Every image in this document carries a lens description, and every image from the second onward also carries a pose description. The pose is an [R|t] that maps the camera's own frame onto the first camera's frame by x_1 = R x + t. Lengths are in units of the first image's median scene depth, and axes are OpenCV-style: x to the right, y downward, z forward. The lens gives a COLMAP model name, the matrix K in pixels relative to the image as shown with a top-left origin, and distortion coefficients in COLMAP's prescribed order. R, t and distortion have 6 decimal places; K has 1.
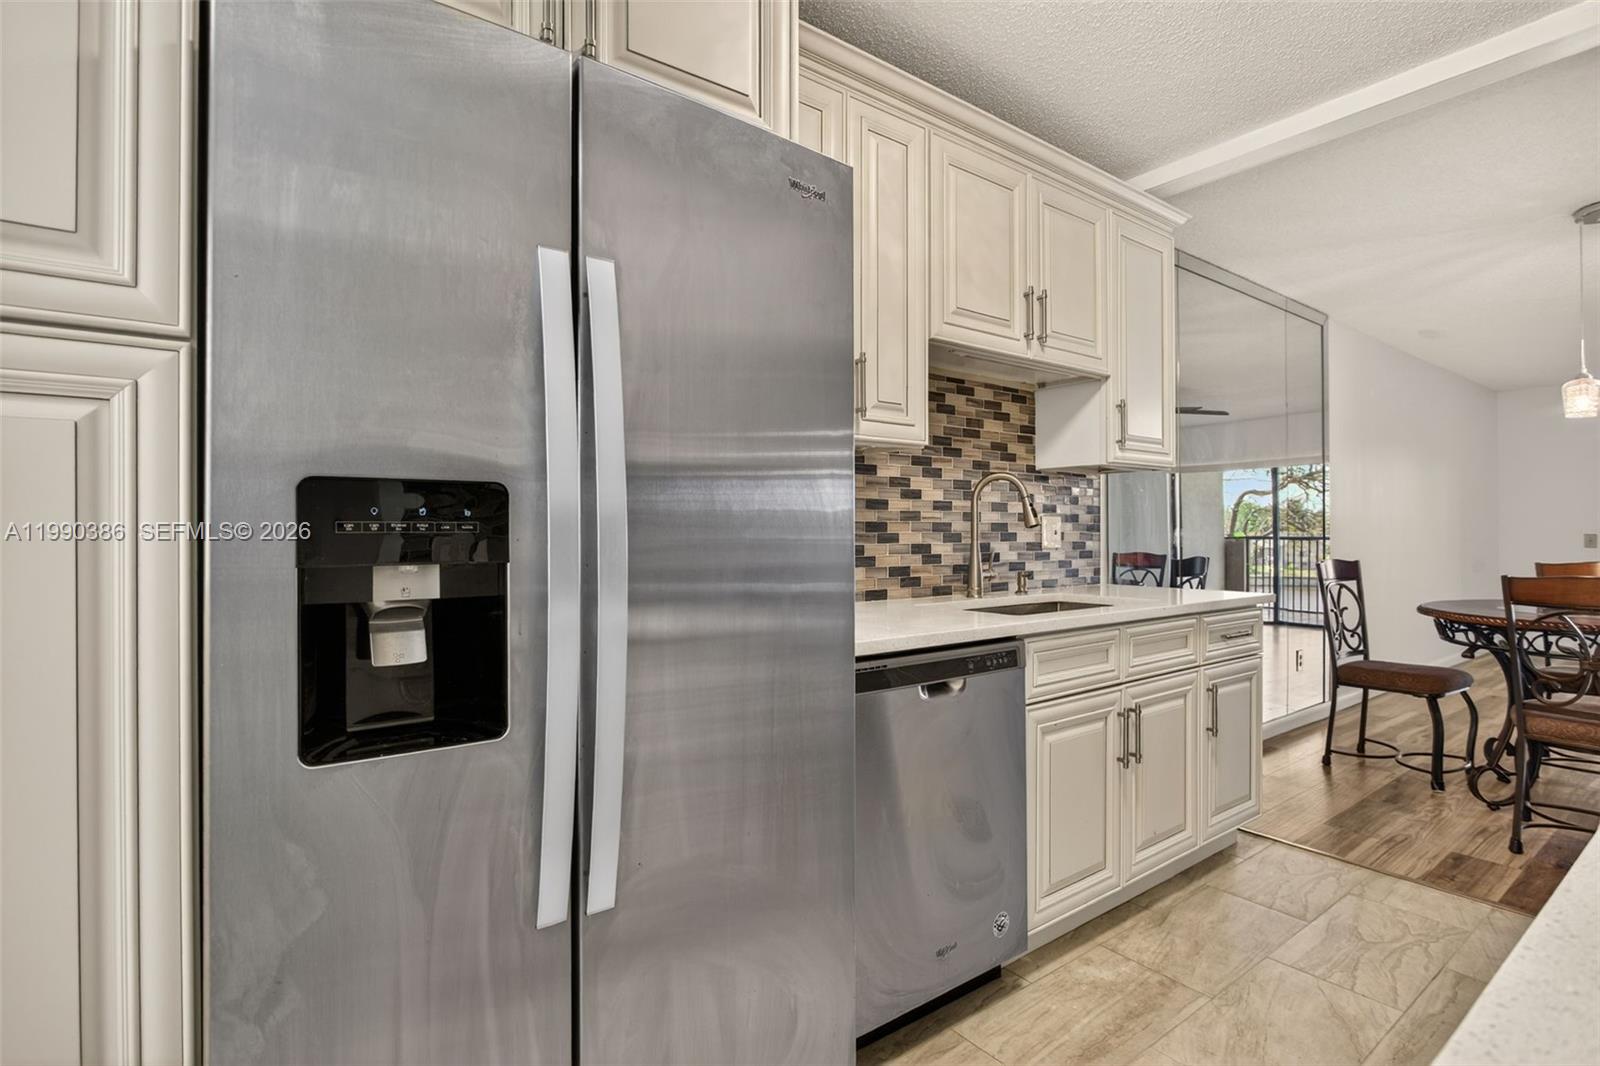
lens RADIAL K [[778.1, 0, 800.0], [0, 778.1, 533.0], [0, 0, 1]] dist [-0.003633, -0.000284]
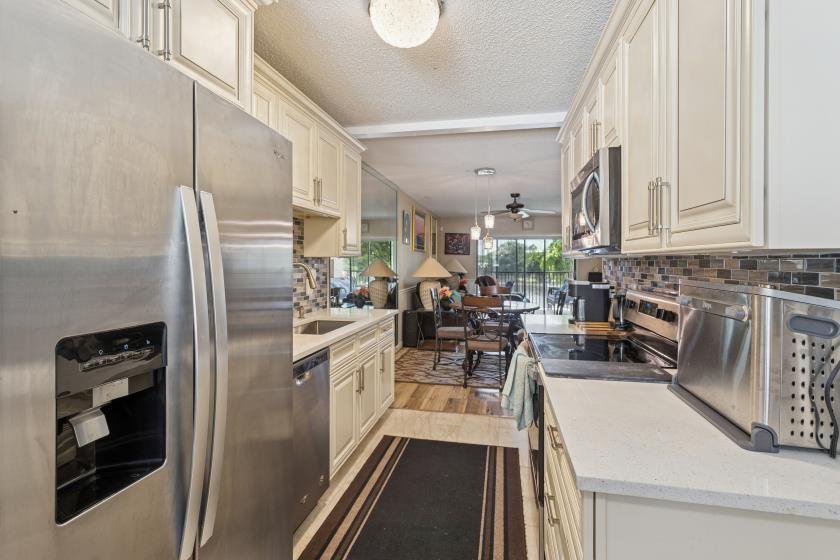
lens RADIAL K [[406.4, 0, 421.7], [0, 406.4, 276.6], [0, 0, 1]] dist [-0.003418, 0.000746]
pose [[0.753184, -0.014259, 0.657656, -0.196123], [-0.008354, 0.999477, 0.031238, -0.073477], [-0.657757, -0.029022, 0.752671, -0.029086]]
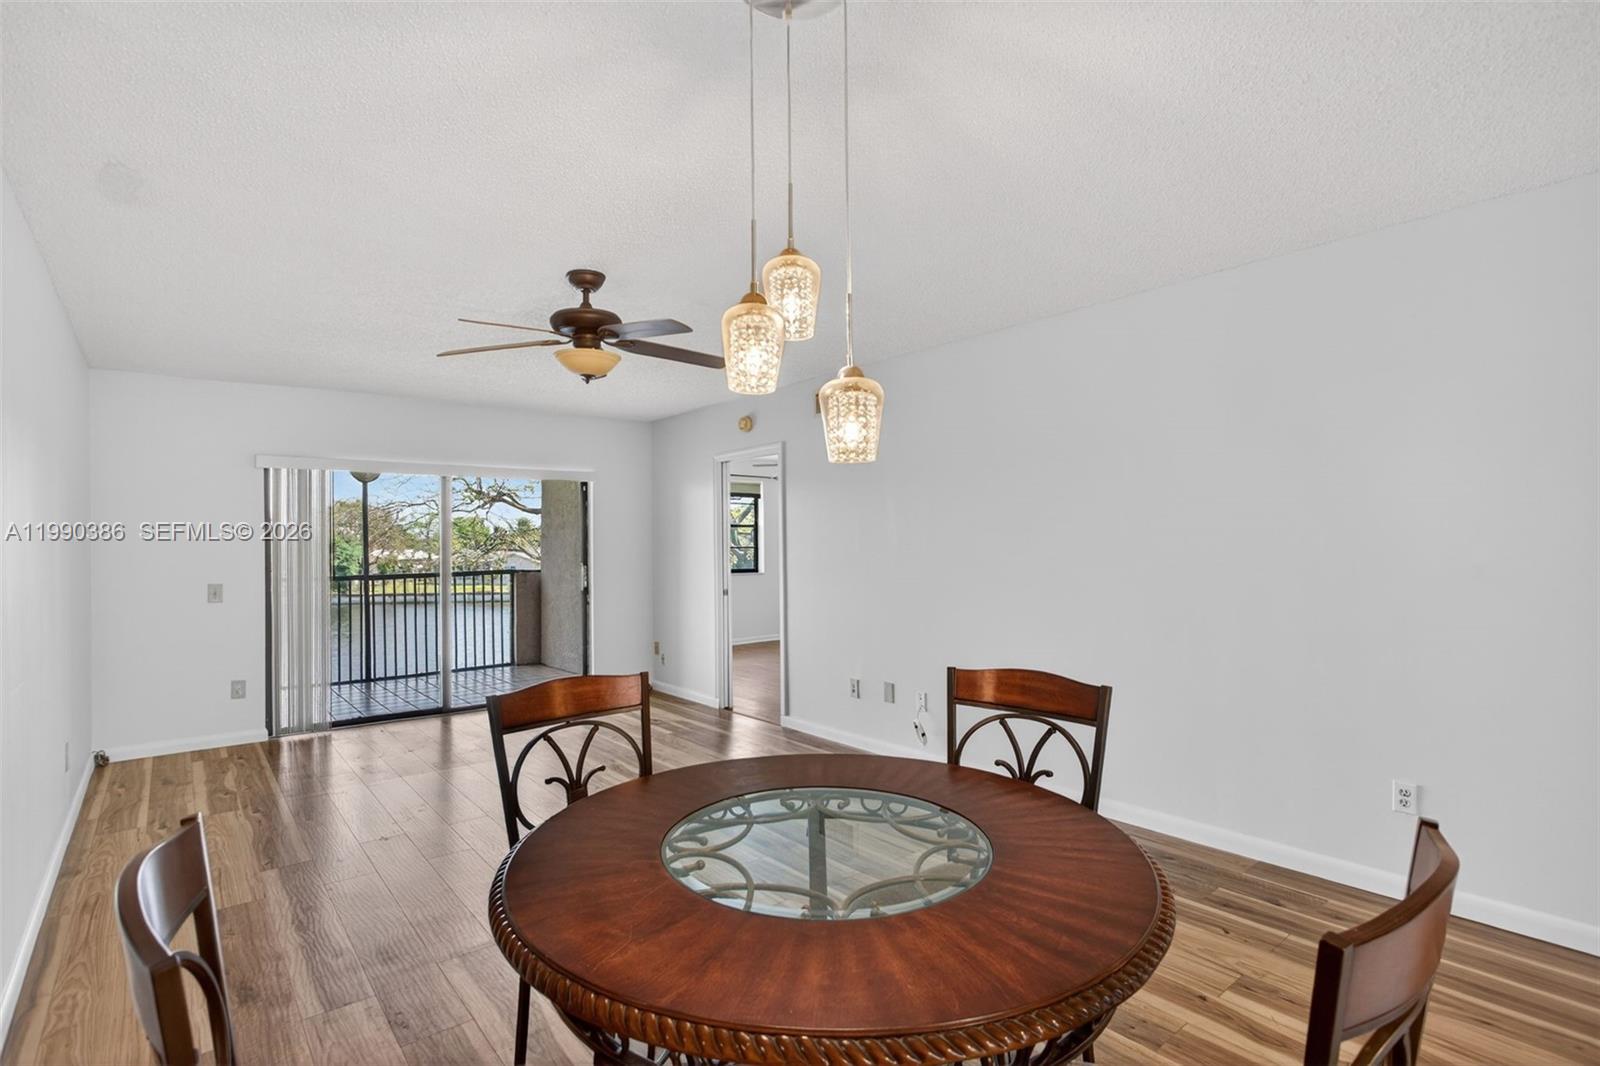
lens RADIAL K [[774.1, 0, 803.2], [0, 774.1, 526.5], [0, 0, 1]] dist [-0.003418, 0.000746]
pose [[-0.034136, 0.025406, 0.999094, 0.698221], [0.012647, 0.999608, -0.024987, -0.075883], [-0.999337, 0.011783, -0.034444, 1.230394]]
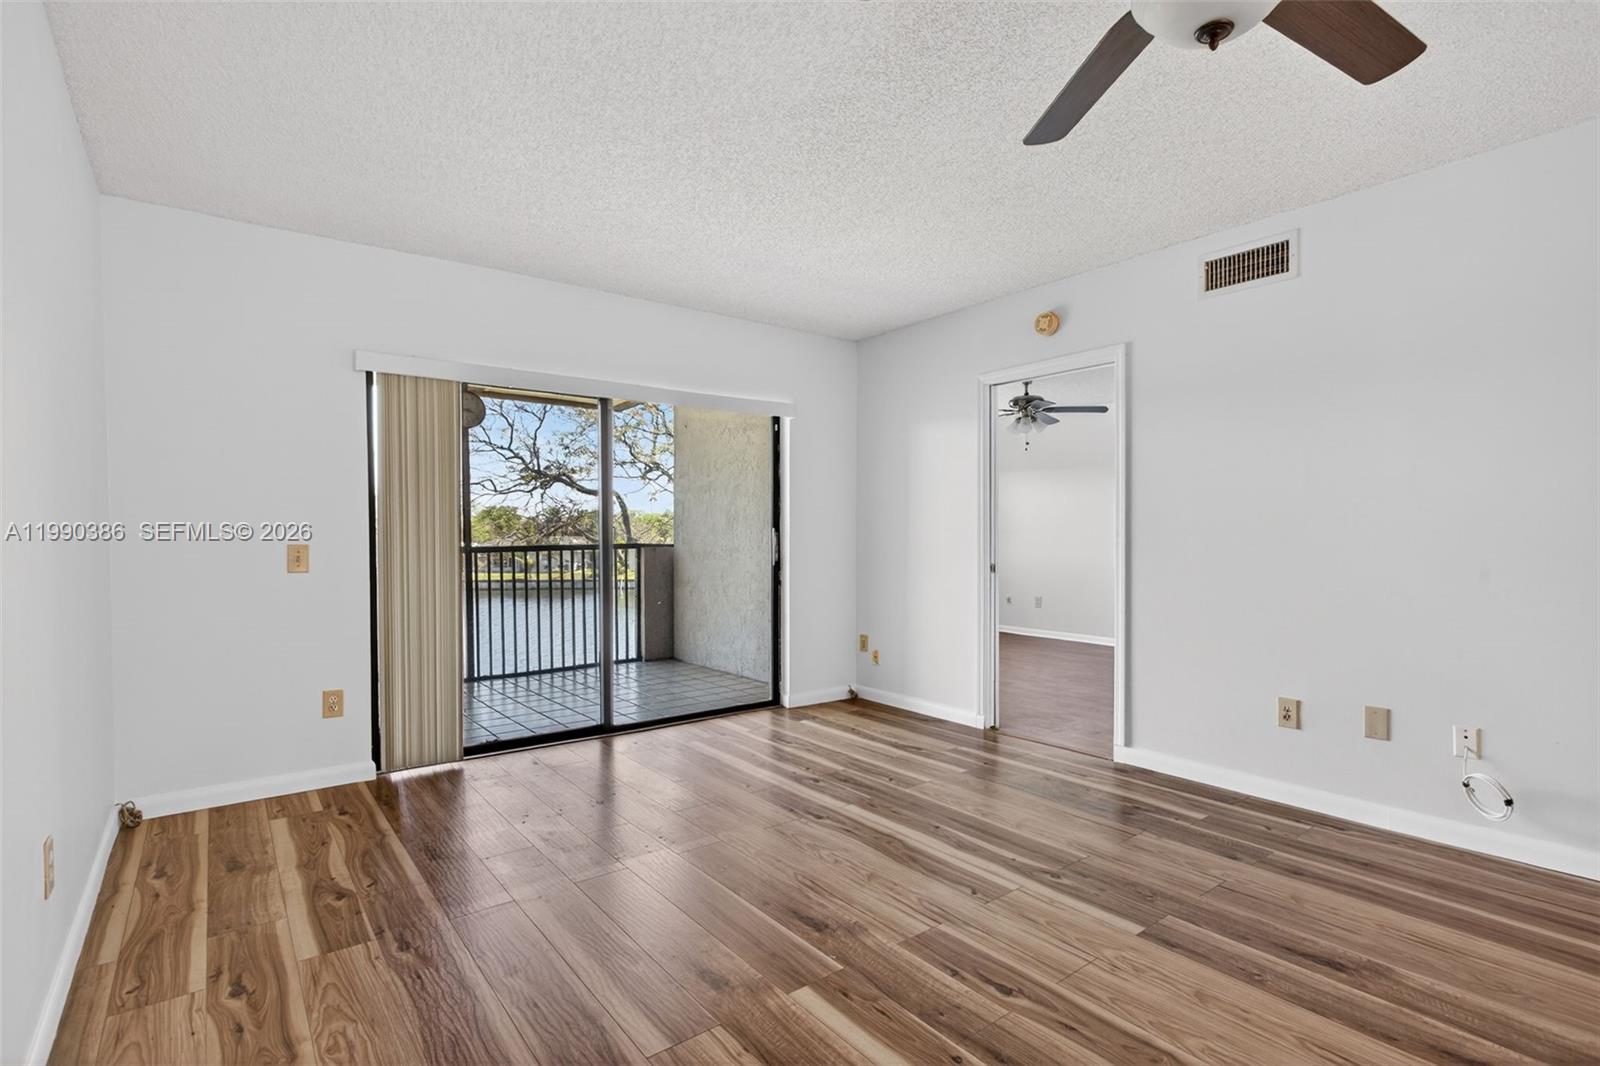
lens RADIAL K [[760.3, 0, 819.5], [0, 760.3, 538.9], [0, 0, 1]] dist [-0.006086, -0.000707]
pose [[-0.024968, -0.001487, 0.999687, 1.424003], [0.005429, 0.999984, 0.001623, -0.004561], [-0.999674, 0.005468, -0.024960, 1.814386]]
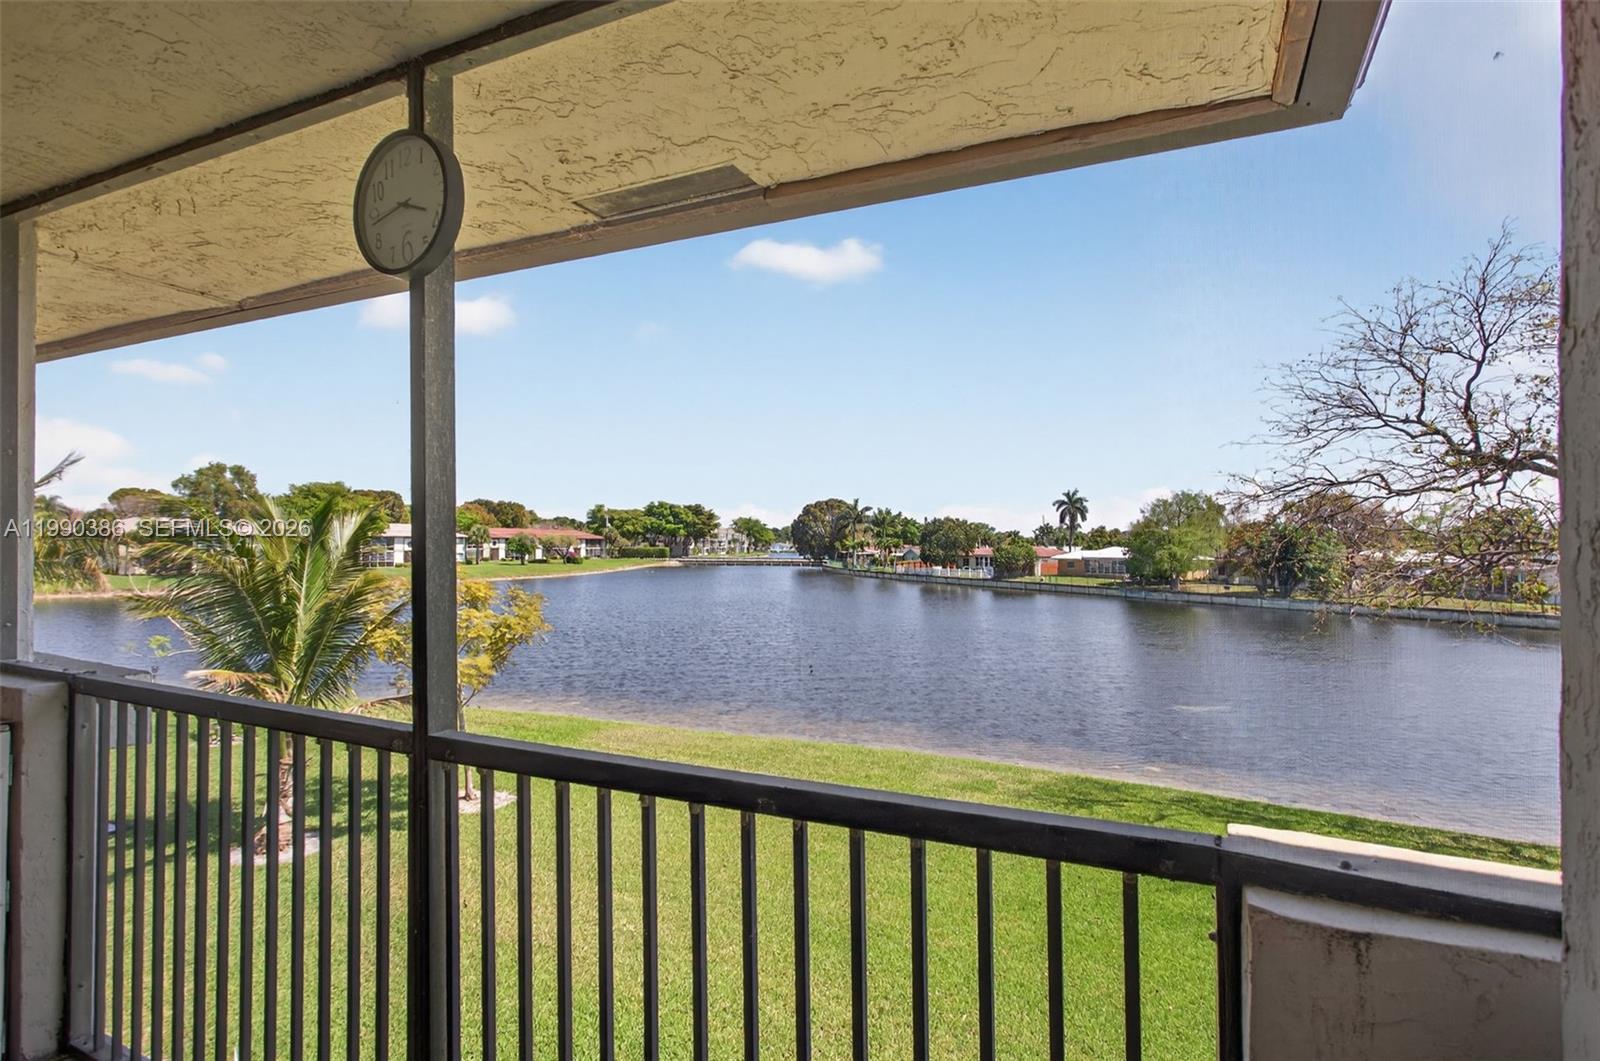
lens RADIAL K [[796.7, 0, 800.0], [0, 796.7, 530.5], [0, 0, 1]] dist [-0.004258, 0.000049]
pose [[0.894538, 0.015561, 0.446722, 3.857301], [-0.008431, 0.999803, -0.017945, -0.142177], [-0.446913, 0.012286, 0.894493, 2.141243]]
